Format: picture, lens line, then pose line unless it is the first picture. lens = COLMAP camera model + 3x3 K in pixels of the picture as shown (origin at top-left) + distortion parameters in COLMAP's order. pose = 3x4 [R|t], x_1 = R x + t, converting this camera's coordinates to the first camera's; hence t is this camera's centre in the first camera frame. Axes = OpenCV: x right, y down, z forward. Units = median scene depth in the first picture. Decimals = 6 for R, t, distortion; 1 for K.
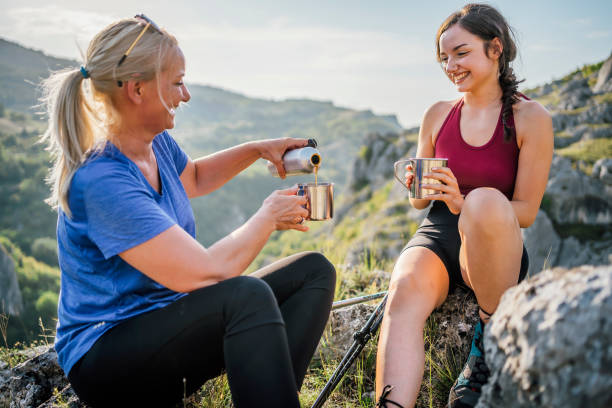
lens RADIAL K [[636.3, 0, 302.3], [0, 636.3, 200.6], [0, 0, 1]] dist [0.054217, 0.000000]
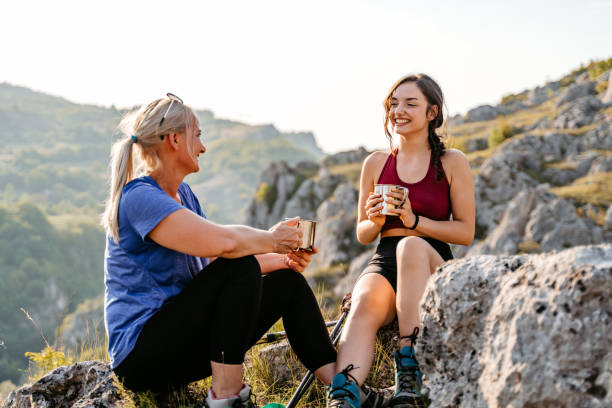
lens RADIAL K [[1035.8, 0, 301.0], [0, 1035.8, 204.6], [0, 0, 1]] dist [0.110948, 0.000000]
pose [[0.991008, -0.007380, 0.133597, -0.129743], [0.015951, 0.997873, -0.063203, 0.038953], [-0.132846, 0.064765, 0.989018, -0.564716]]
